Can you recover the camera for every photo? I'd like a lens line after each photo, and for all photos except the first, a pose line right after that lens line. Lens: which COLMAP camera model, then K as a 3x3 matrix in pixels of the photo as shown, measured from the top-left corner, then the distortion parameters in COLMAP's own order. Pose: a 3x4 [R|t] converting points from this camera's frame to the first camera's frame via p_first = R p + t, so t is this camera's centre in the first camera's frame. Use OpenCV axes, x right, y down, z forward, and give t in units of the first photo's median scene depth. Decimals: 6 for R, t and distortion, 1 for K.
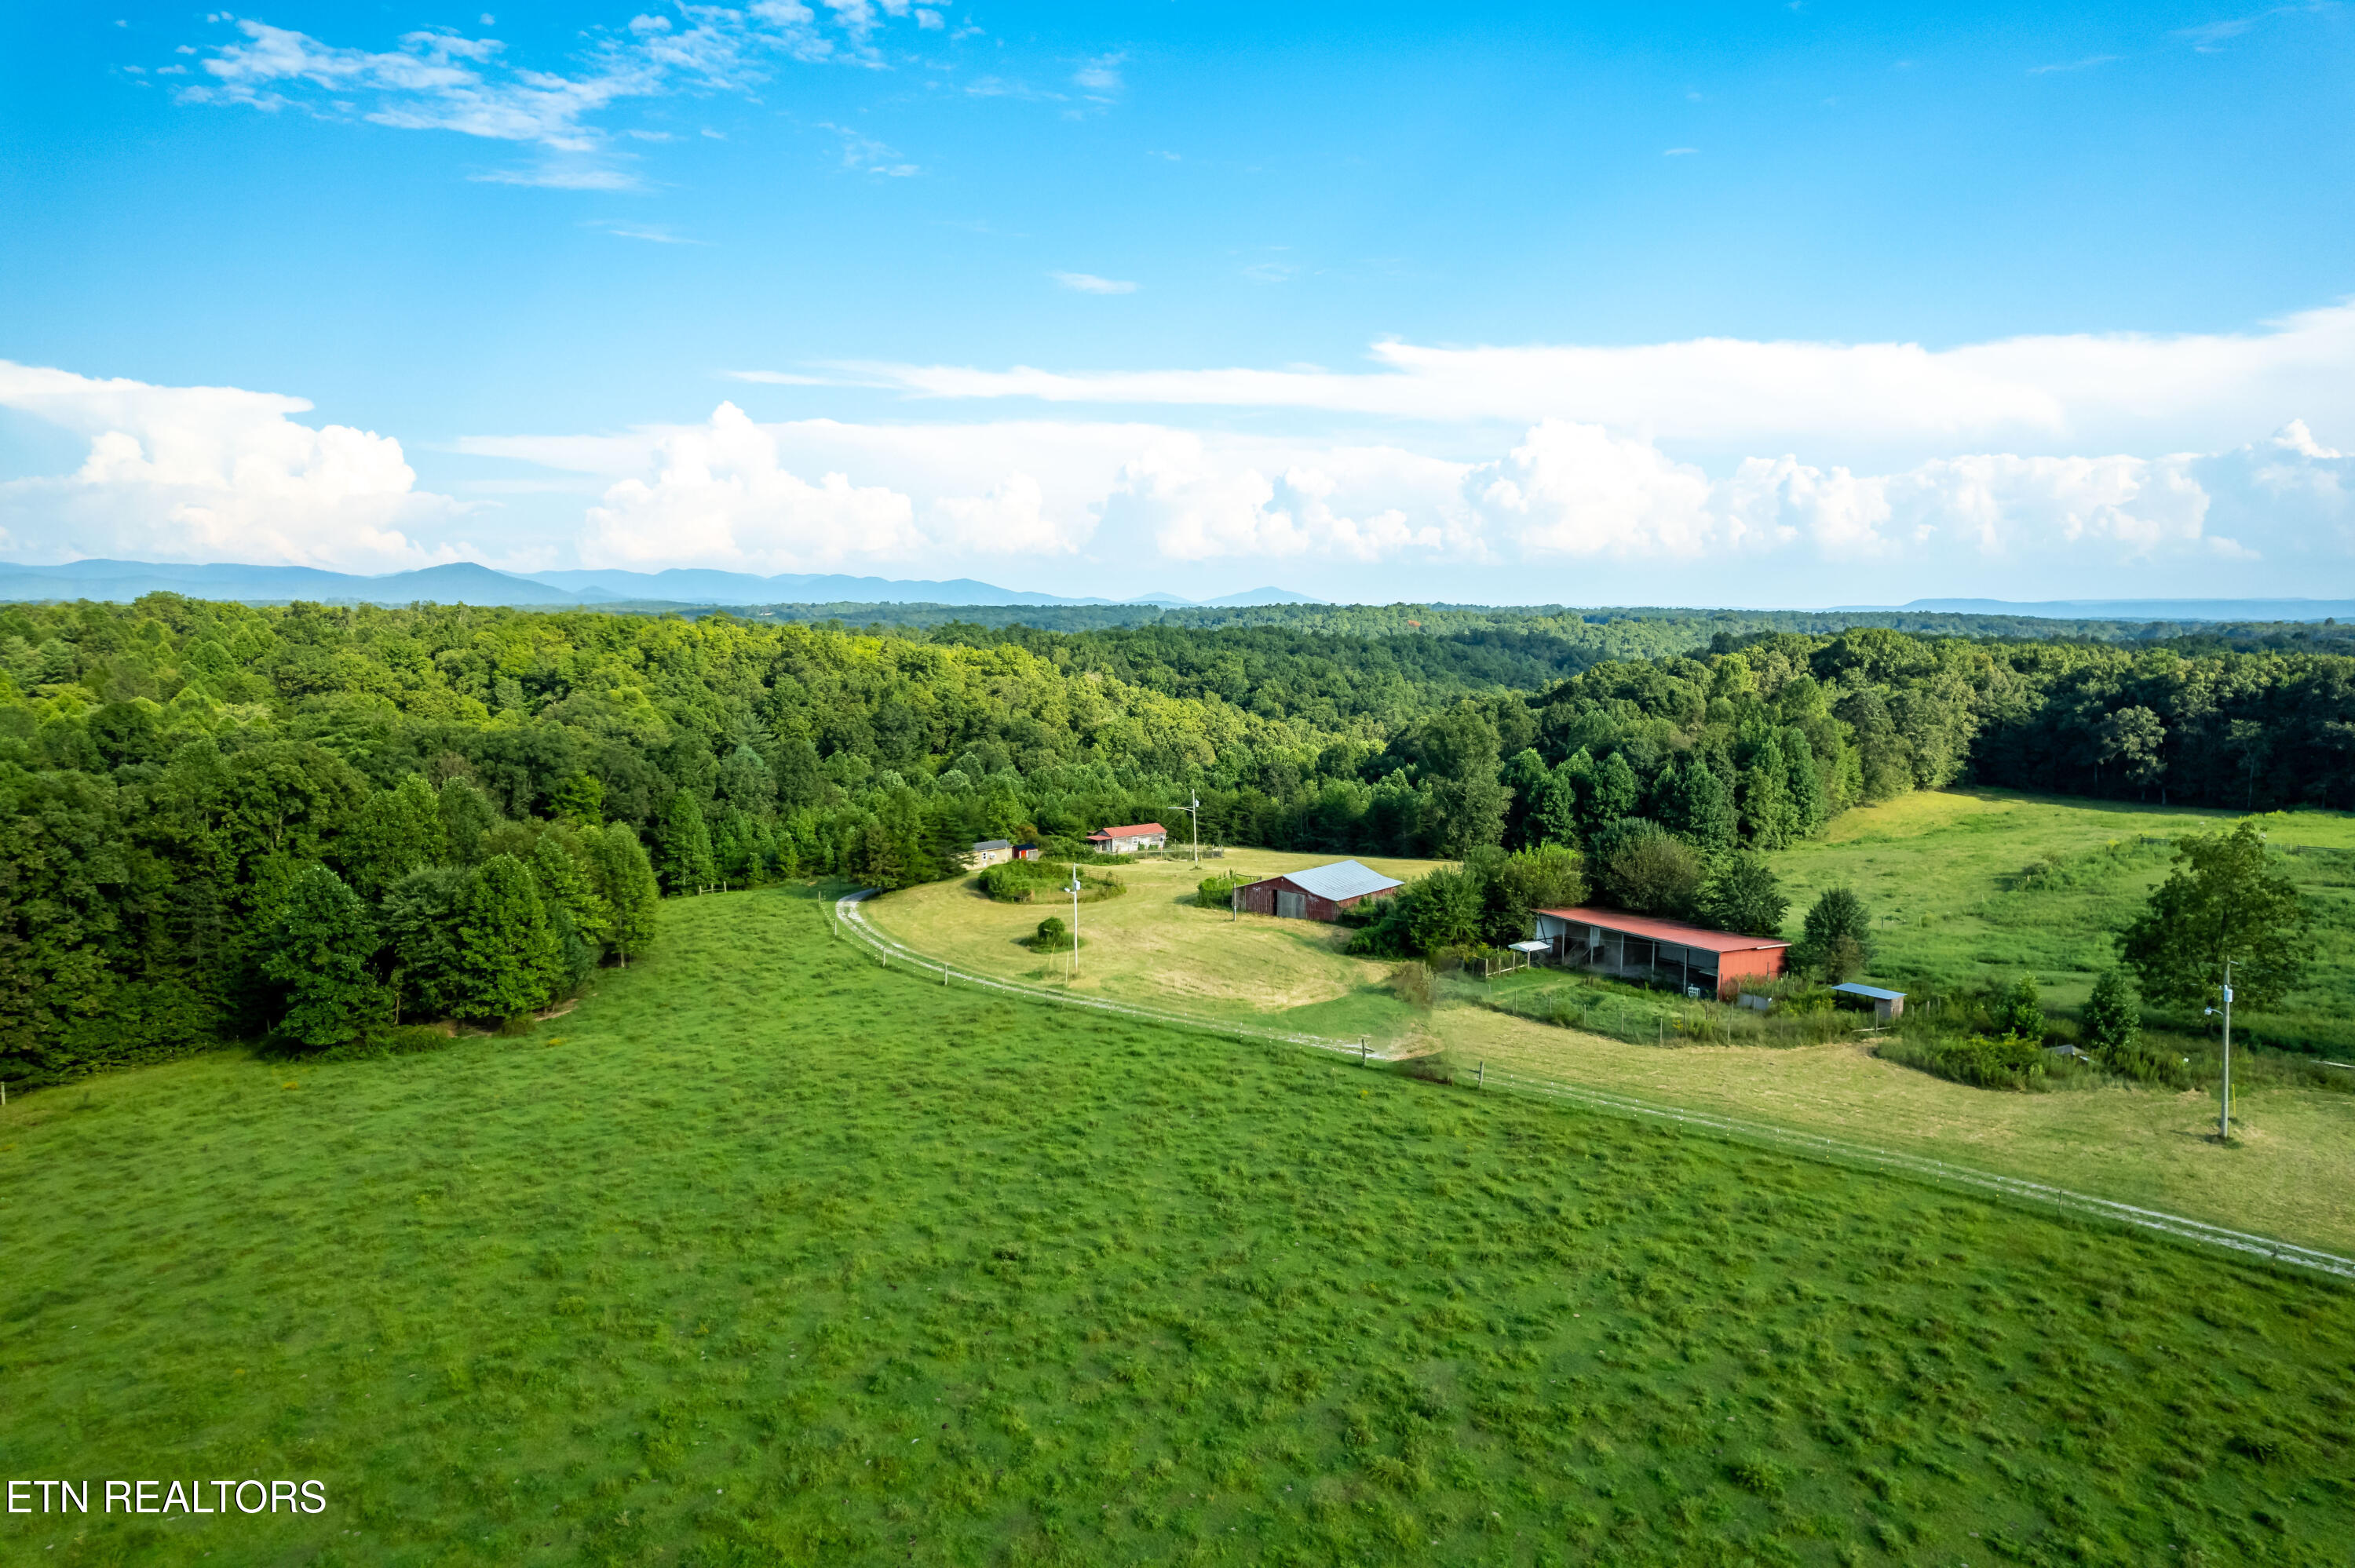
lens RADIAL K [[1503.9, 0, 1172.7], [0, 1503.9, 786.4], [0, 0, 1]] dist [-0.067471, 0.058549]
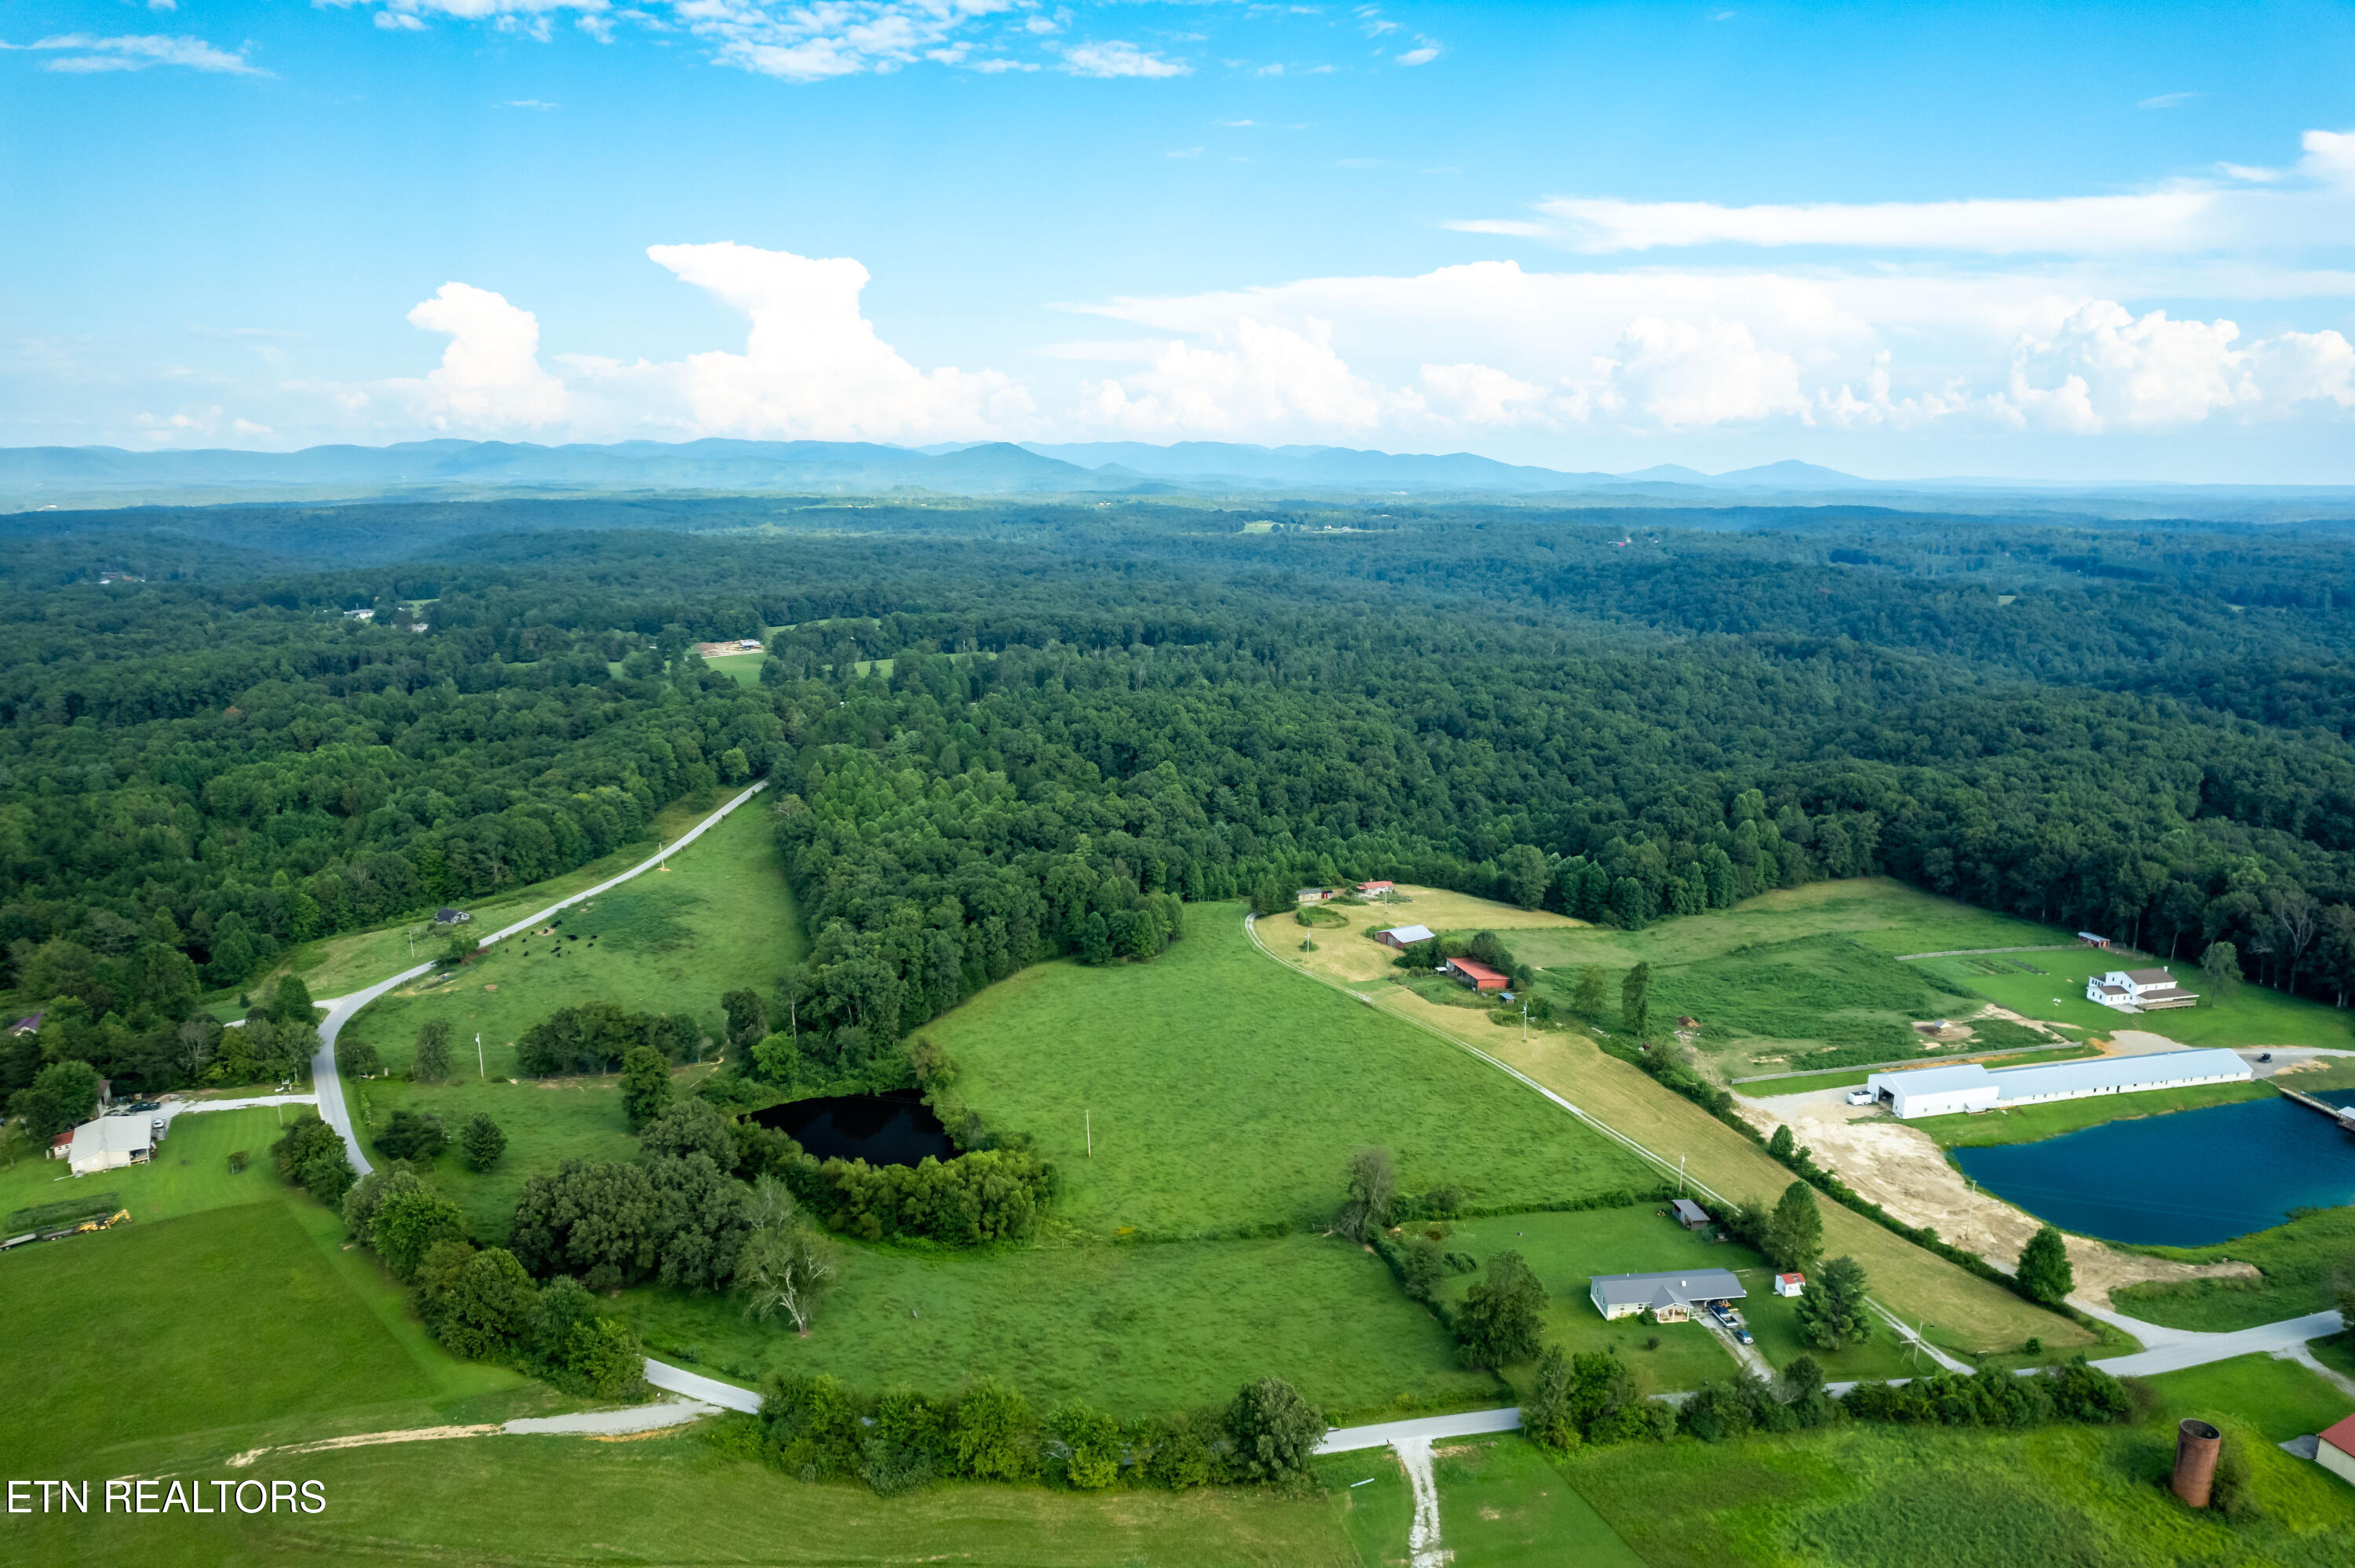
lens RADIAL K [[1503.9, 0, 1172.7], [0, 1503.9, 786.4], [0, 0, 1]] dist [-0.067471, 0.058549]
pose [[0.947265, 0.068596, -0.313024, 0.628310], [-0.040890, 0.994709, 0.094240, -0.529998], [0.317832, -0.076470, 0.945058, -2.072537]]
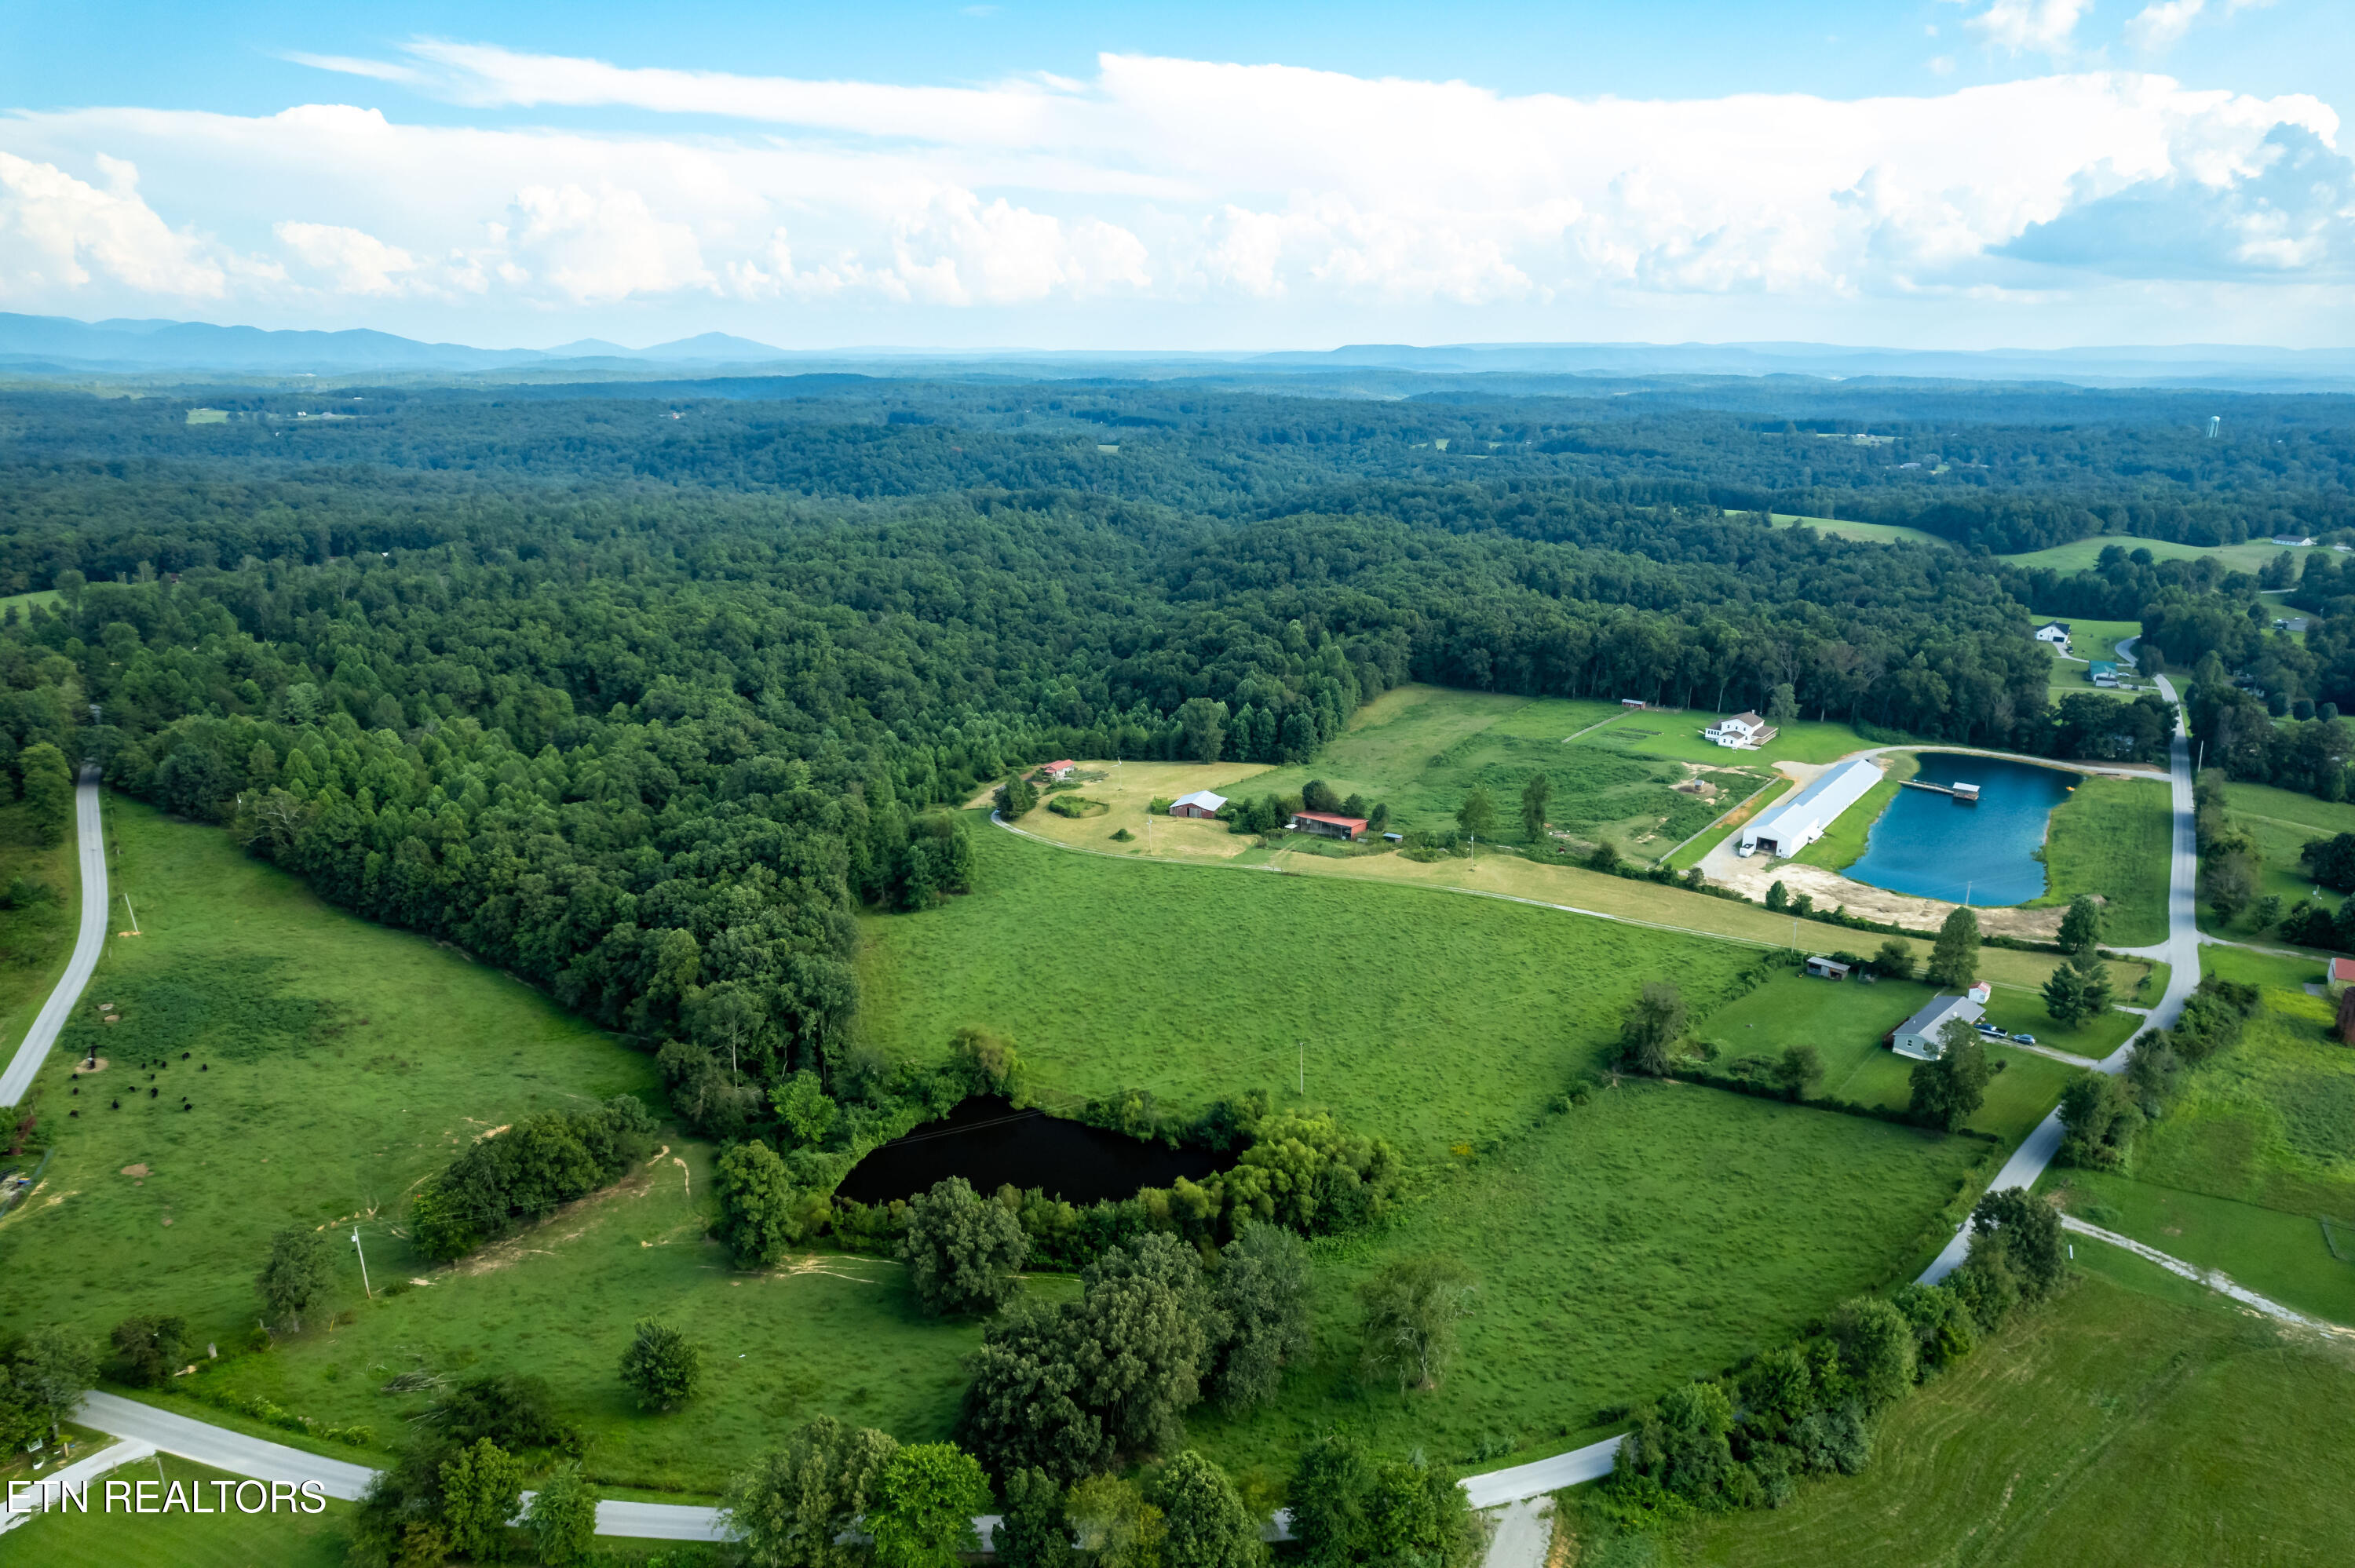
lens RADIAL K [[1503.9, 0, 1172.7], [0, 1503.9, 786.4], [0, 0, 1]] dist [-0.067471, 0.058549]
pose [[0.938035, -0.097506, 0.332539, -0.966951], [0.040912, 0.984048, 0.173133, -0.496844], [-0.344116, -0.148800, 0.927061, -1.704061]]
